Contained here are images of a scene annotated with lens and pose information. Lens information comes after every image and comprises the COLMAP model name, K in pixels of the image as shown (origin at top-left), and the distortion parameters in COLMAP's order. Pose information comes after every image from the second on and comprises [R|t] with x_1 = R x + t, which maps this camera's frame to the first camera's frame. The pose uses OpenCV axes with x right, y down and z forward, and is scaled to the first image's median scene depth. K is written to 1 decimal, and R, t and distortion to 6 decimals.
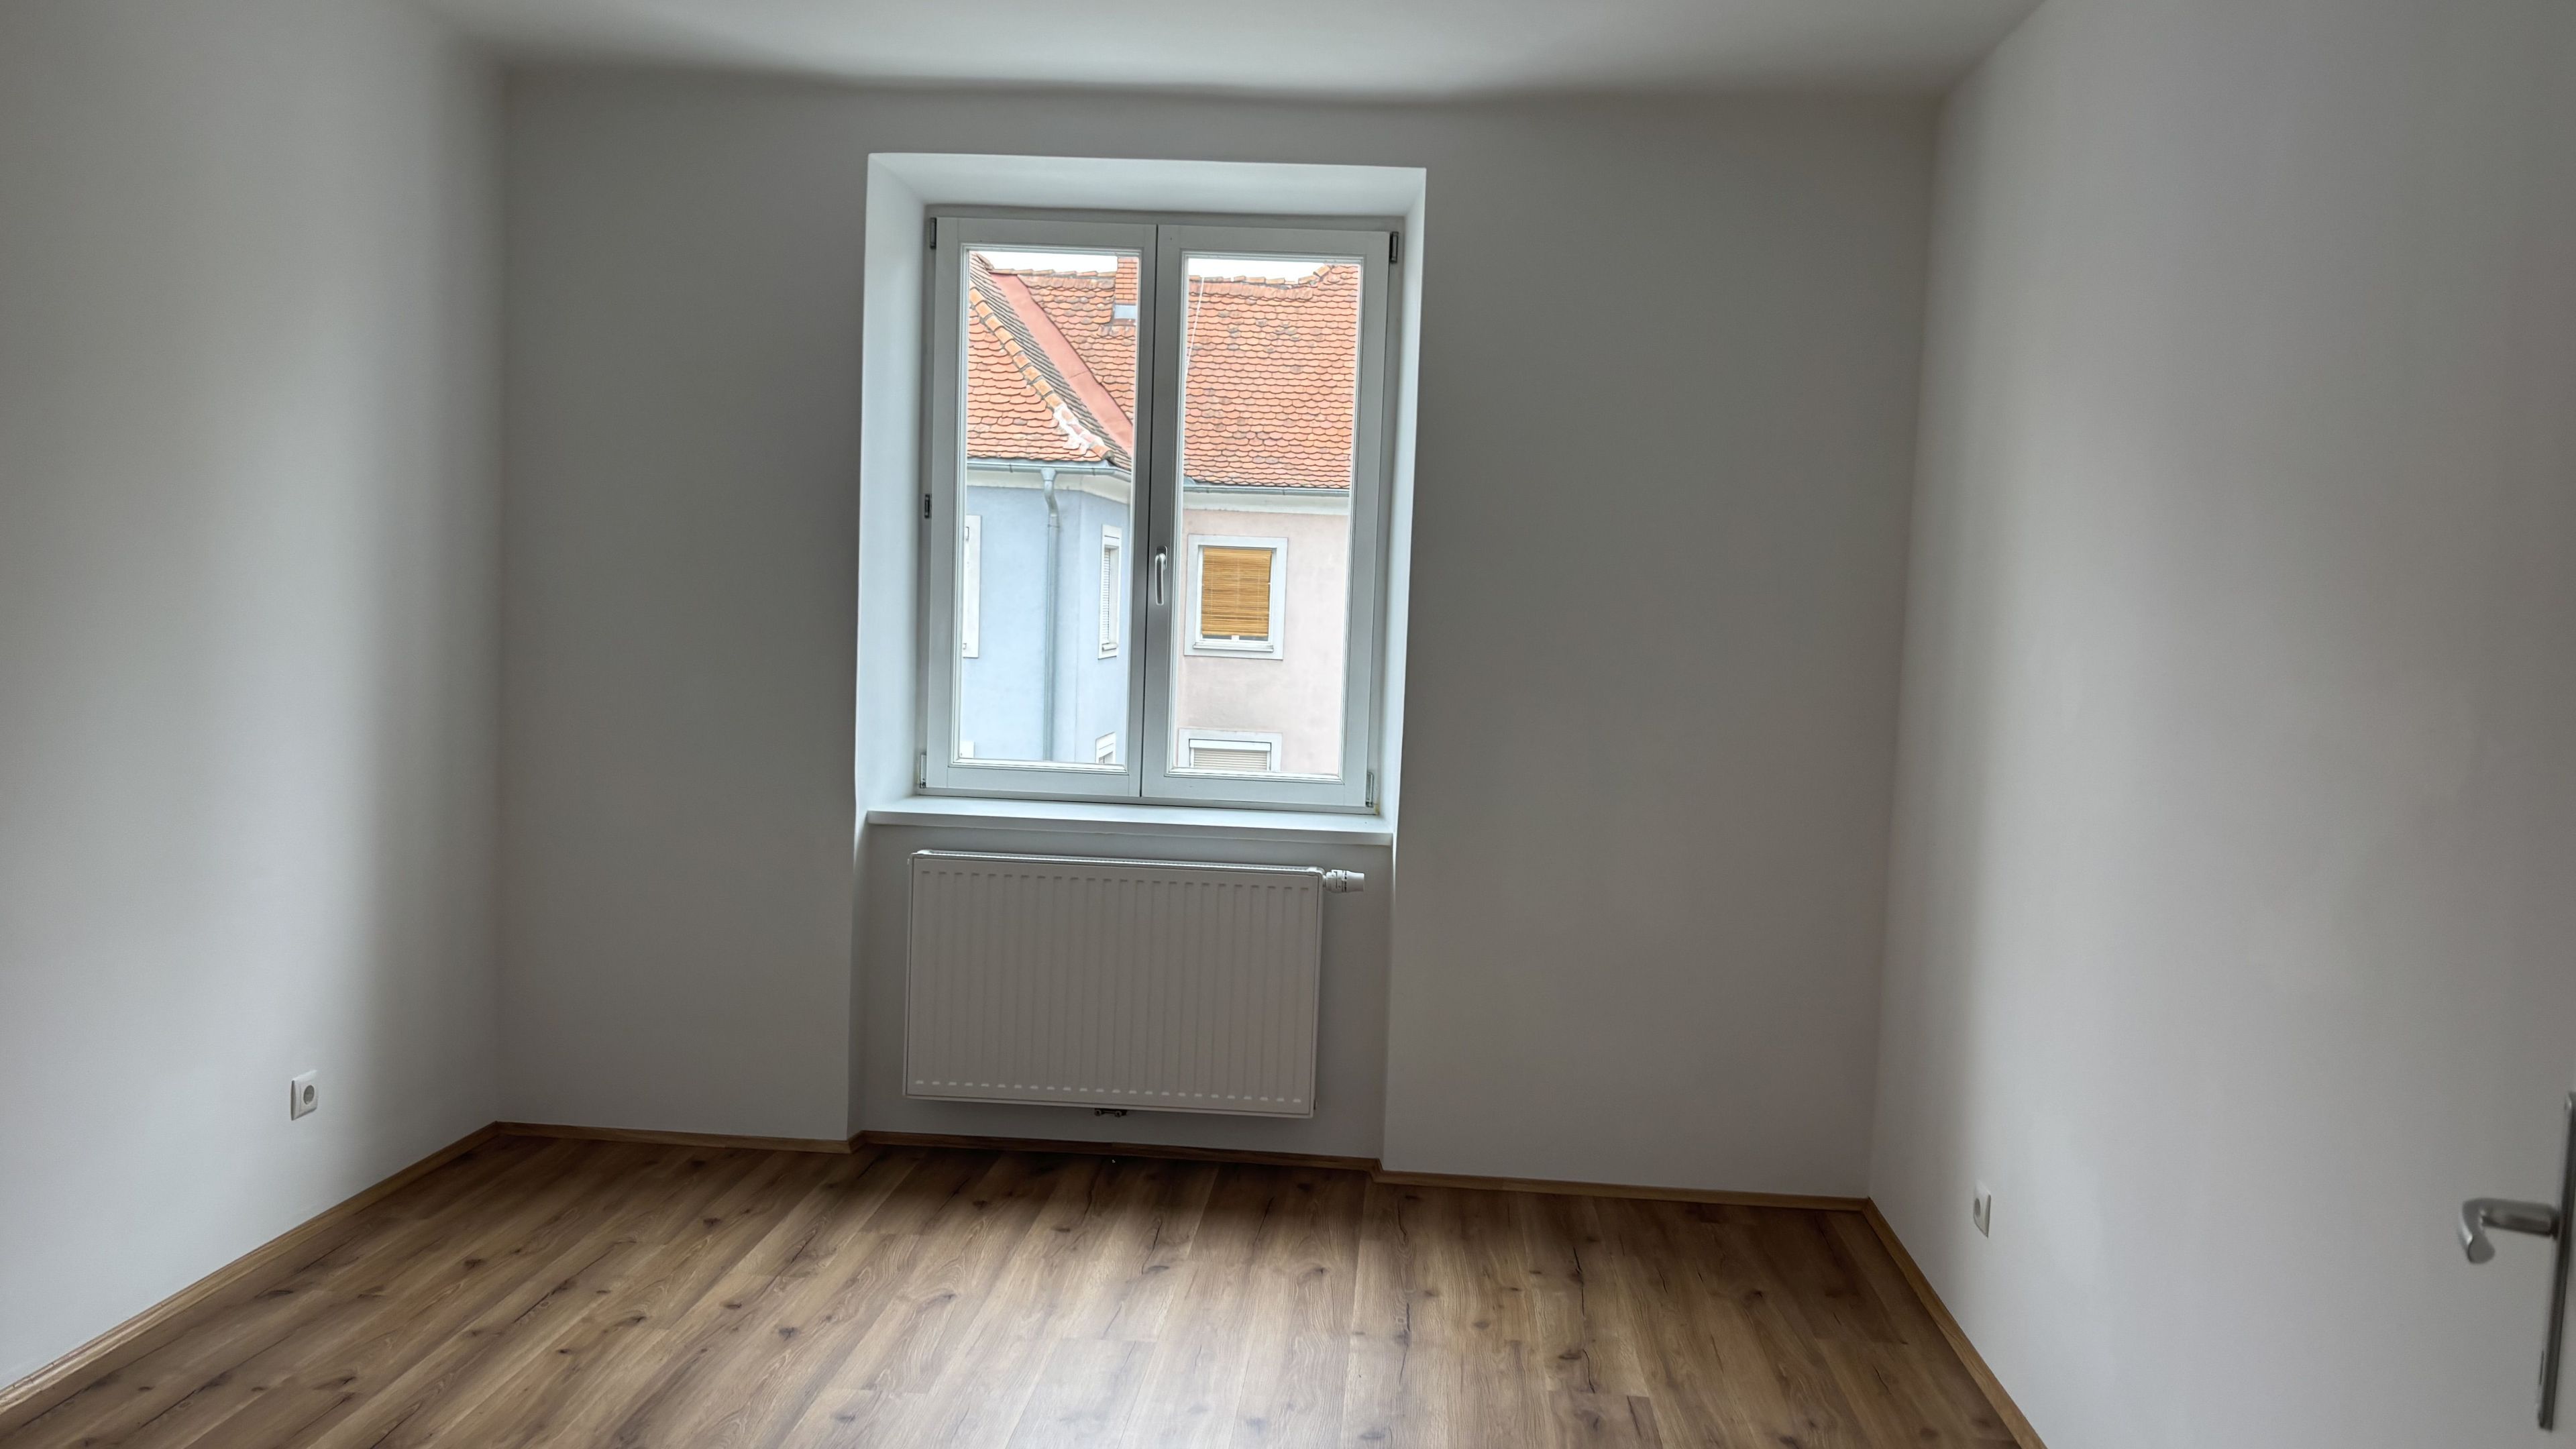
lens RADIAL K [[2020.8, 0, 1292.9], [0, 2020.8, 710.3], [0, 0, 1]] dist [0.027505, -0.010550]
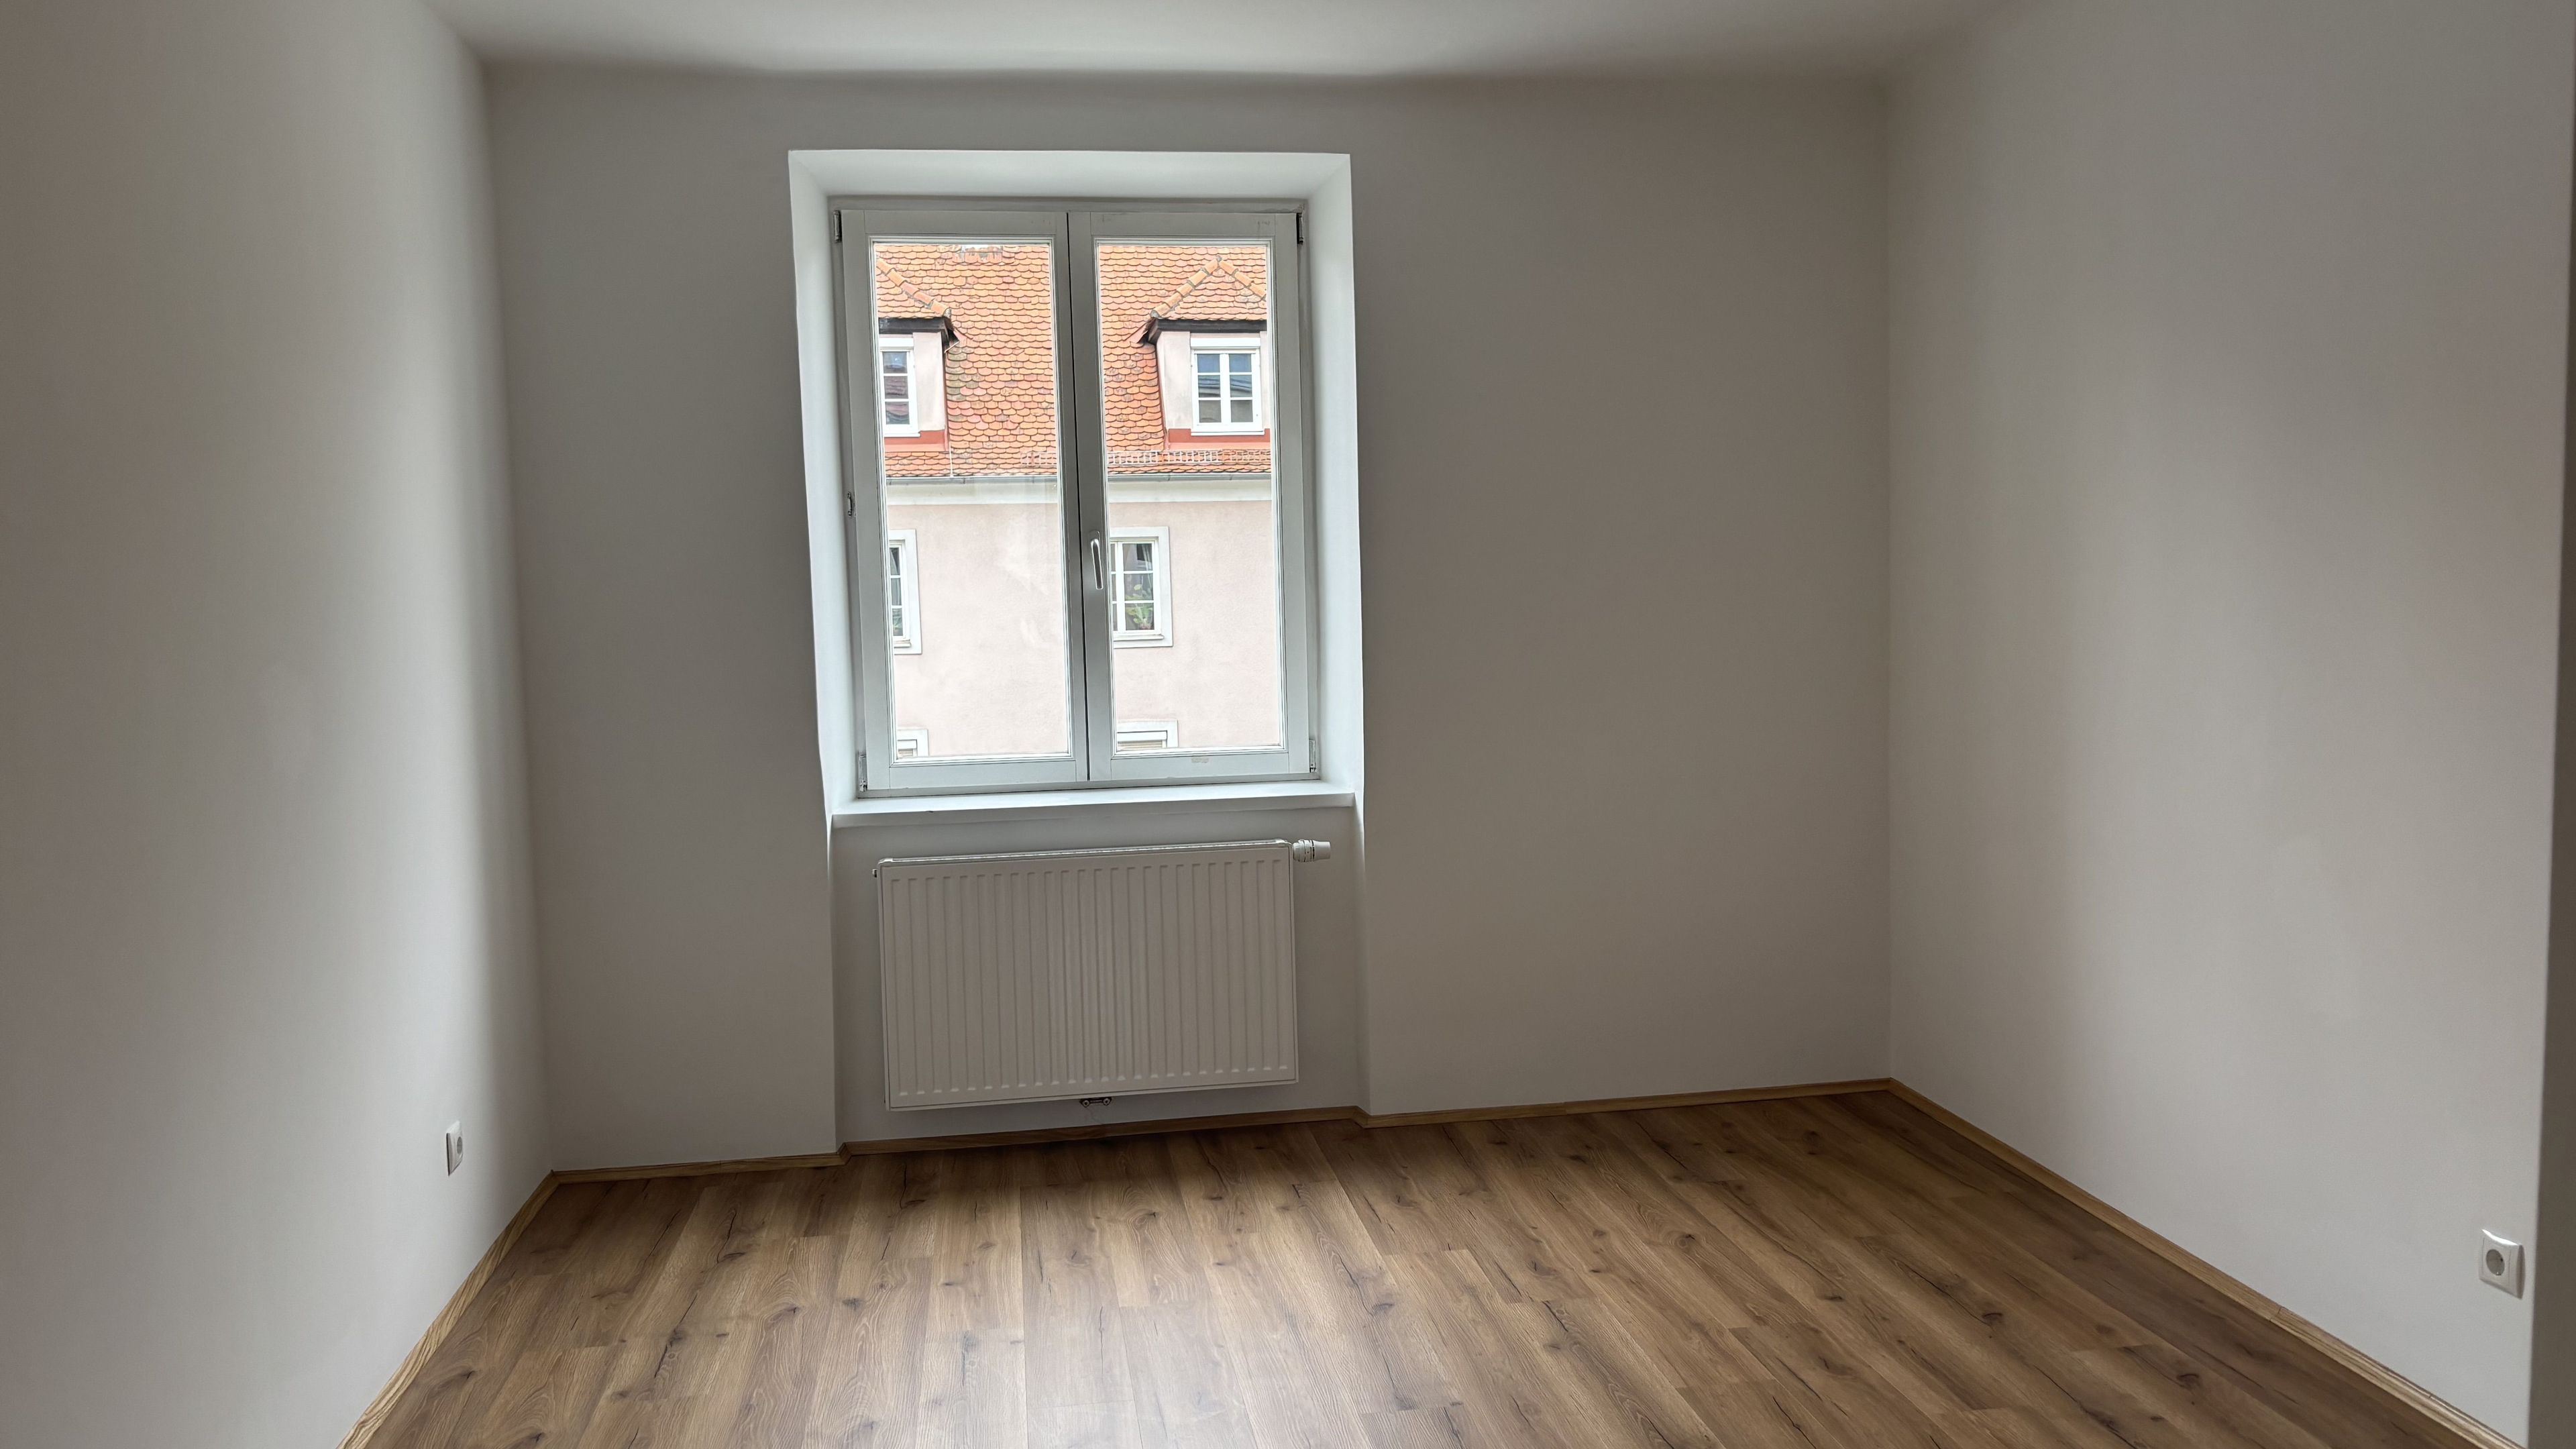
lens RADIAL K [[2020.8, 0, 1310.9], [0, 2020.8, 708.3], [0, 0, 1]] dist [0.027505, -0.010550]
pose [[0.974781, -0.077725, 0.209192, -0.179864], [0.074211, 0.996939, 0.024607, -0.010024], [-0.210464, -0.008462, 0.977565, -0.012242]]
